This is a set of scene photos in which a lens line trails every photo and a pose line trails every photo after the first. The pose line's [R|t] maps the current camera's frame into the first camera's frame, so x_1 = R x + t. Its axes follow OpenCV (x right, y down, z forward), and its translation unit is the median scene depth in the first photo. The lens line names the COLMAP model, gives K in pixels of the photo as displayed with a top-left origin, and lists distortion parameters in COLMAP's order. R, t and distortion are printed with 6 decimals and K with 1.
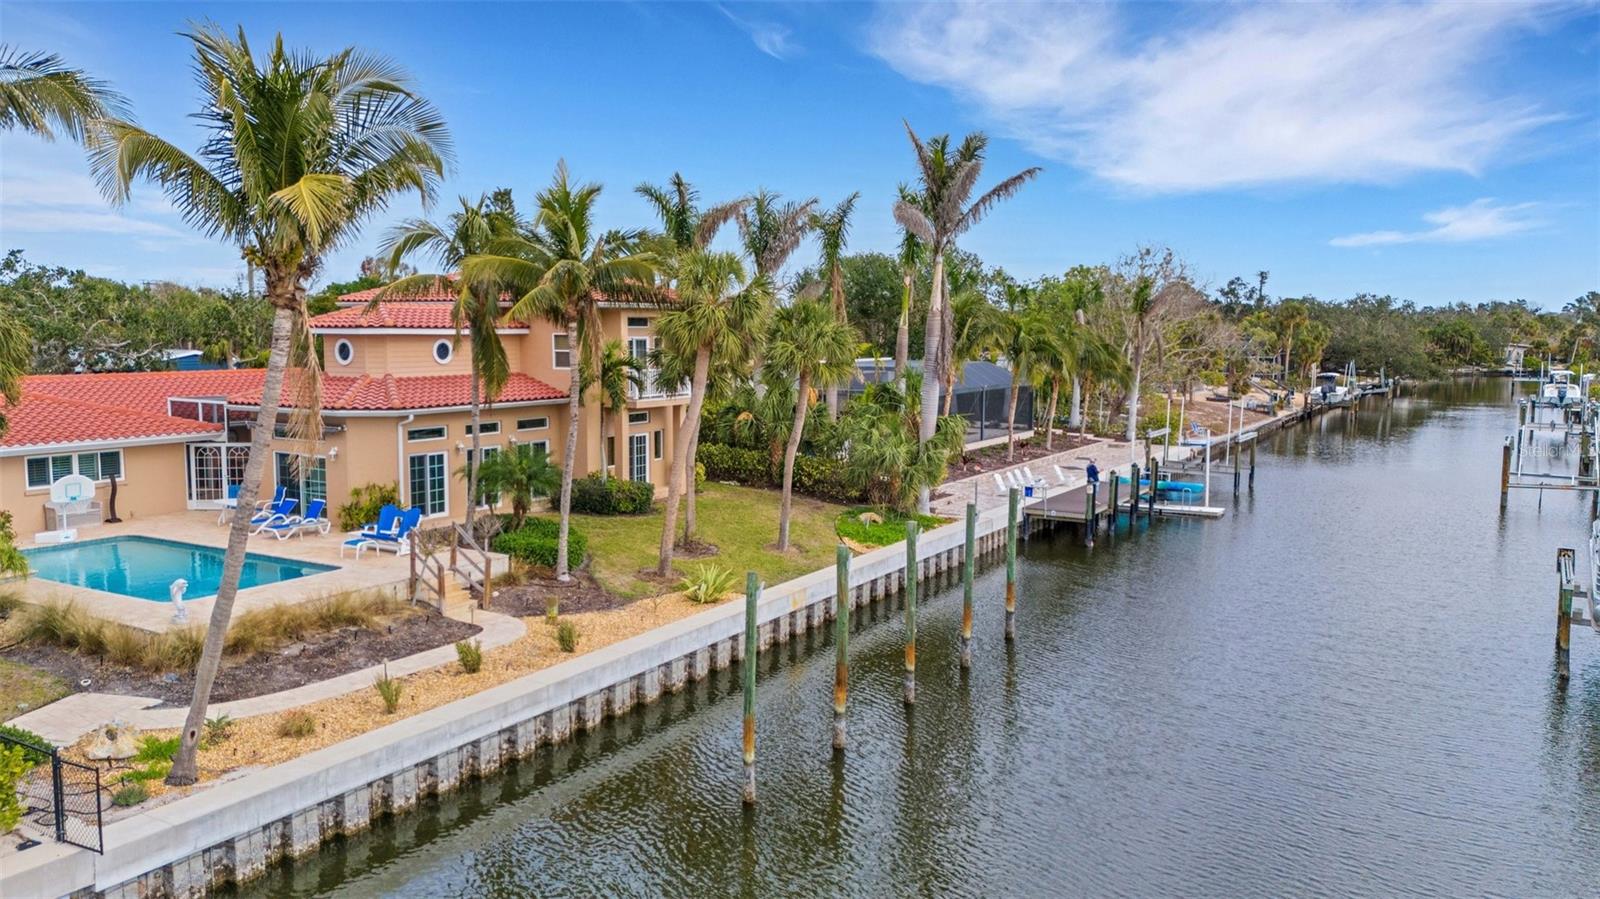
lens RADIAL K [[1132.3, 0, 809.5], [0, 1132.3, 455.6], [0, 0, 1]] dist [0.039980, -0.007180]
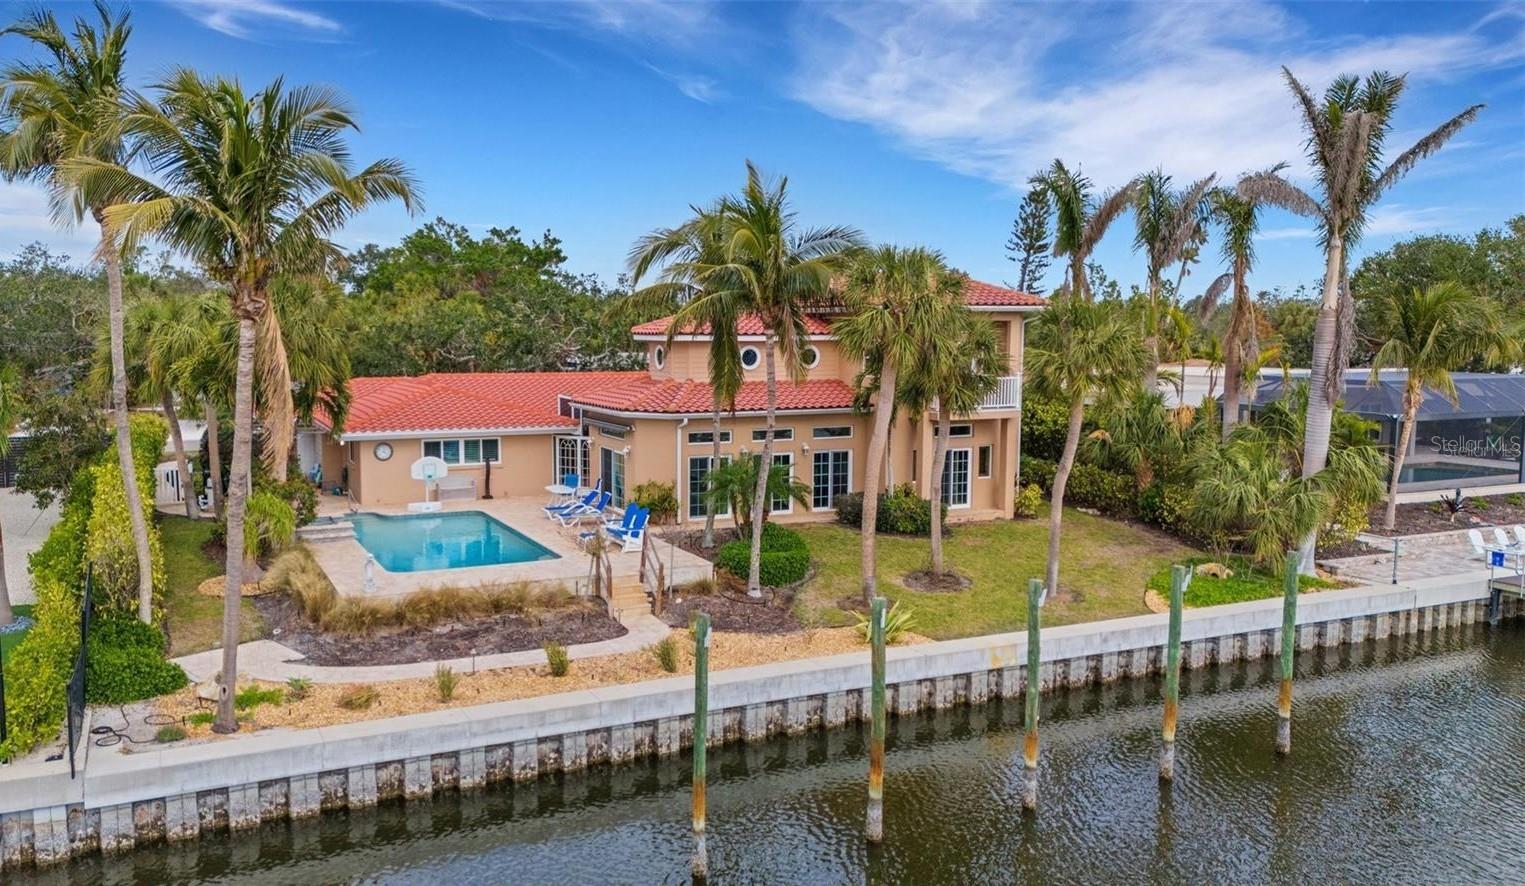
lens RADIAL K [[1147.4, 0, 746.5], [0, 1147.4, 446.6], [0, 0, 1]] dist [0.062840, -0.008214]
pose [[0.832706, 0.055349, -0.550942, 0.271582], [-0.060695, 0.998120, 0.008539, -0.022211], [0.550379, 0.026329, 0.834500, 0.157028]]
